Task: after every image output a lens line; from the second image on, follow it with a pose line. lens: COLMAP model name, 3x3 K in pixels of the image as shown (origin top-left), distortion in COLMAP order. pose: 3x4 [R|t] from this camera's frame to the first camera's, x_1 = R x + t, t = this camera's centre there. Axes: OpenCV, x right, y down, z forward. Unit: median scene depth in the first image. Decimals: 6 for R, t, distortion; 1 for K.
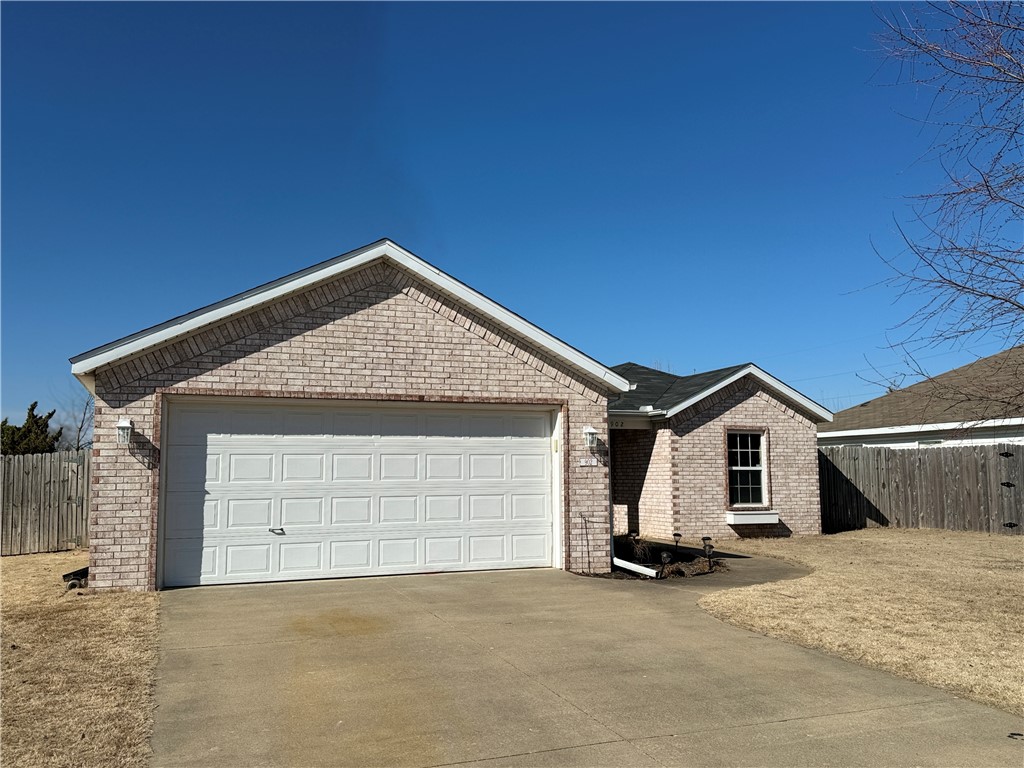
lens RADIAL K [[877.6, 0, 512.9], [0, 877.6, 384.1], [0, 0, 1]] dist [0.122944, -0.105583]
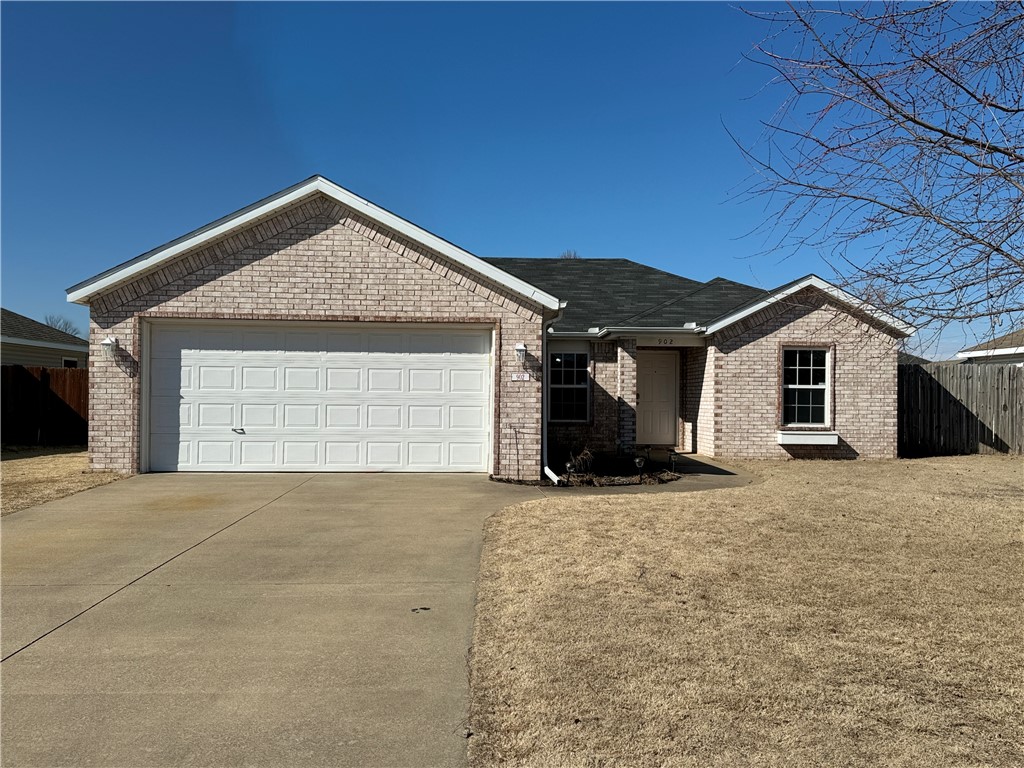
lens RADIAL K [[877.6, 0, 513.6], [0, 877.6, 384.4], [0, 0, 1]] dist [0.122944, -0.105583]
pose [[0.942229, 0.011288, -0.334779, 0.442673], [0.019406, 0.995914, 0.088198, 0.004332], [0.334406, -0.089599, 0.938160, 0.006041]]
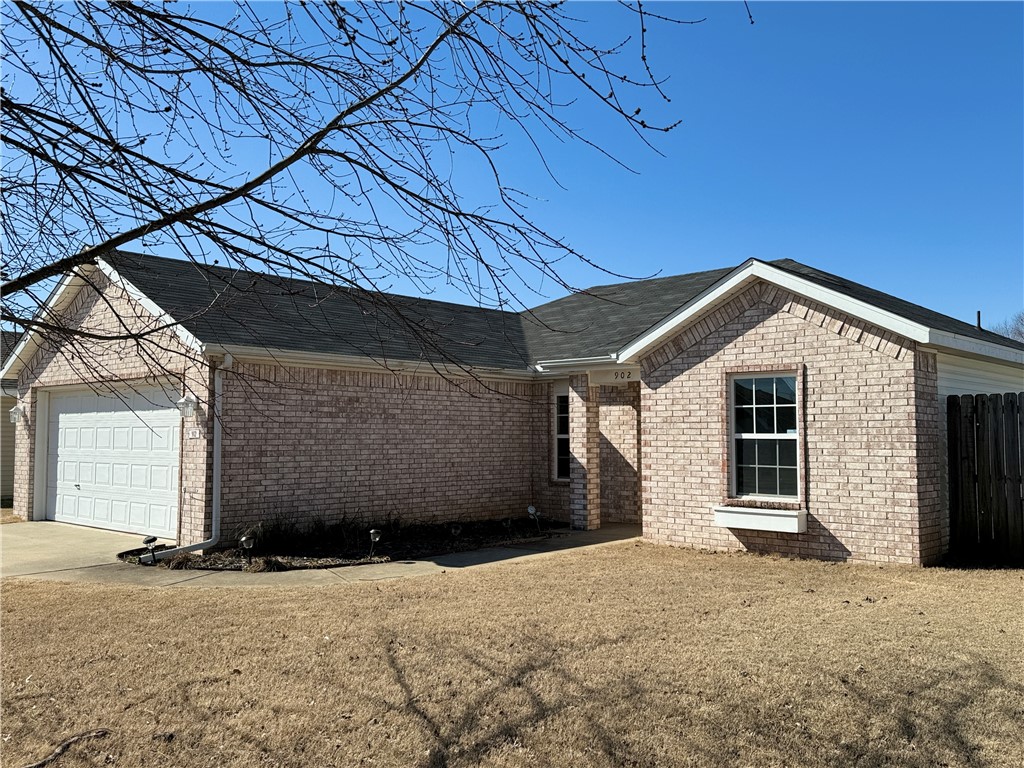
lens RADIAL K [[877.6, 0, 507.4], [0, 877.6, 379.7], [0, 0, 1]] dist [0.122944, -0.105583]
pose [[0.448335, -0.050199, -0.892455, 1.105876], [0.091758, 0.995732, -0.009912, 0.072947], [0.889144, -0.077445, 0.451027, 0.895042]]
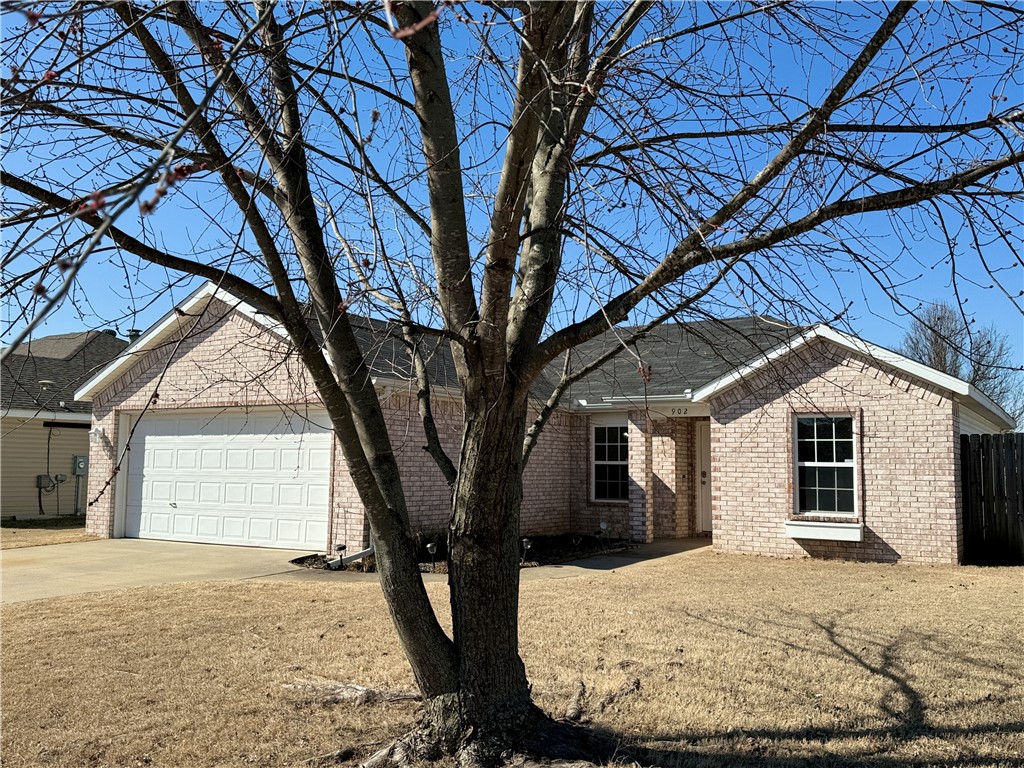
lens RADIAL K [[877.6, 0, 514.7], [0, 877.6, 384.3], [0, 0, 1]] dist [0.122944, -0.105583]
pose [[0.611079, -0.059614, -0.789321, 1.072528], [0.068811, 0.997386, -0.022056, 0.041282], [0.788573, -0.040836, 0.613584, 0.523814]]
